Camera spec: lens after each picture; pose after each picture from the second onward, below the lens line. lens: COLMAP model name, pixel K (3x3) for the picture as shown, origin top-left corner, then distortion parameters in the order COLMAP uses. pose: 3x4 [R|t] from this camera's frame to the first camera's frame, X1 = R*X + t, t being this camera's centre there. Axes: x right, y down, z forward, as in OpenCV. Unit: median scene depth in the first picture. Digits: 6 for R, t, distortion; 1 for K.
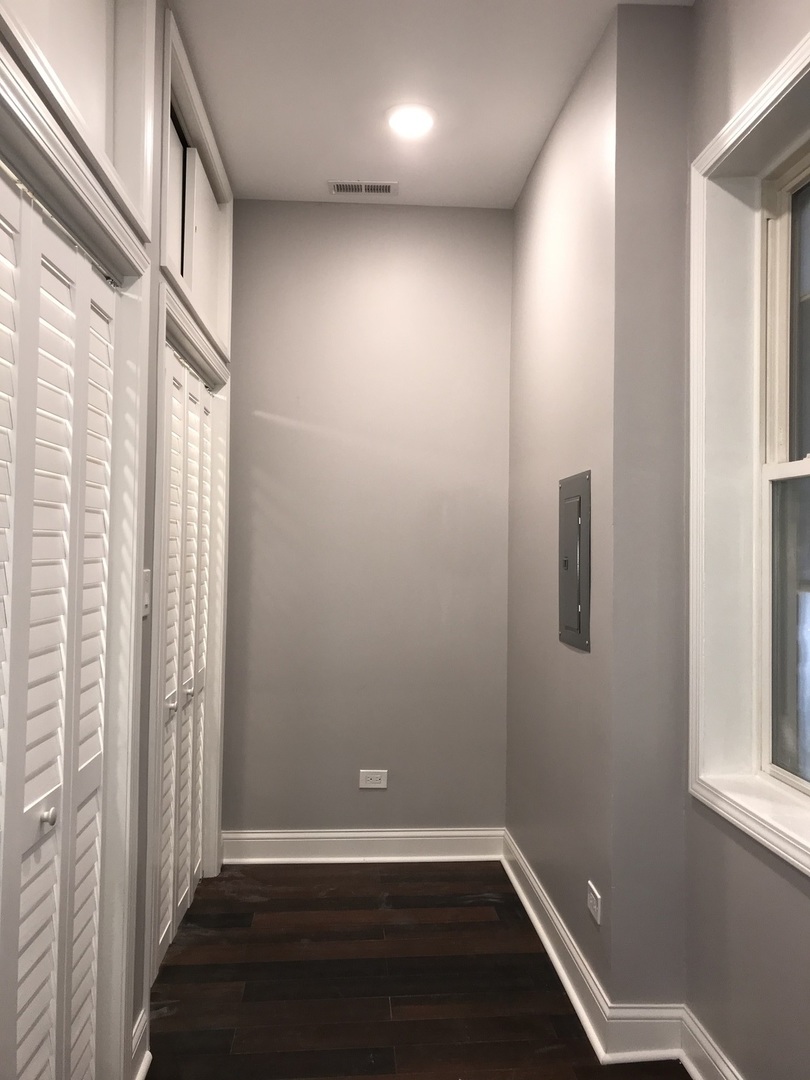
lens RADIAL K [[896.1, 0, 381.6], [0, 896.1, 525.1], [0, 0, 1]] dist [0.041115, -0.057651]
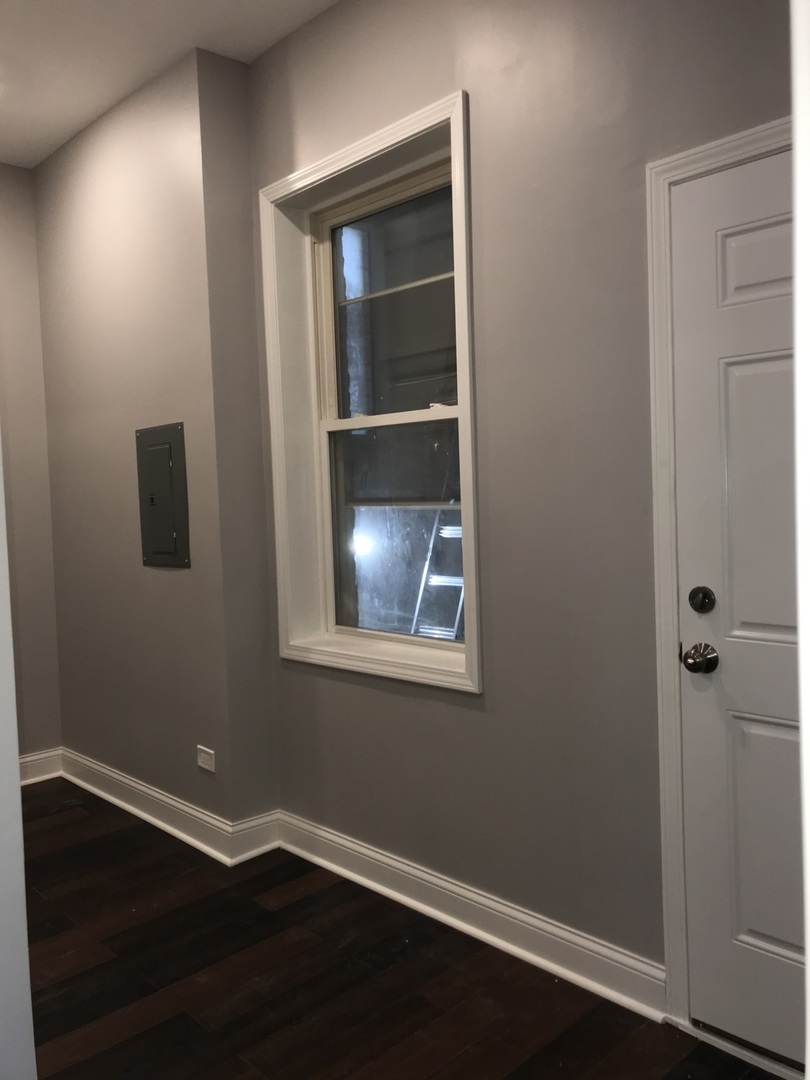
lens RADIAL K [[896.1, 0, 406.7], [0, 896.1, 538.9], [0, 0, 1]] dist [0.041115, -0.057651]
pose [[0.779520, -0.079929, 0.621257, -0.256829], [0.031860, 0.995601, 0.088115, -0.000580], [-0.625567, -0.048894, 0.778637, -0.139372]]
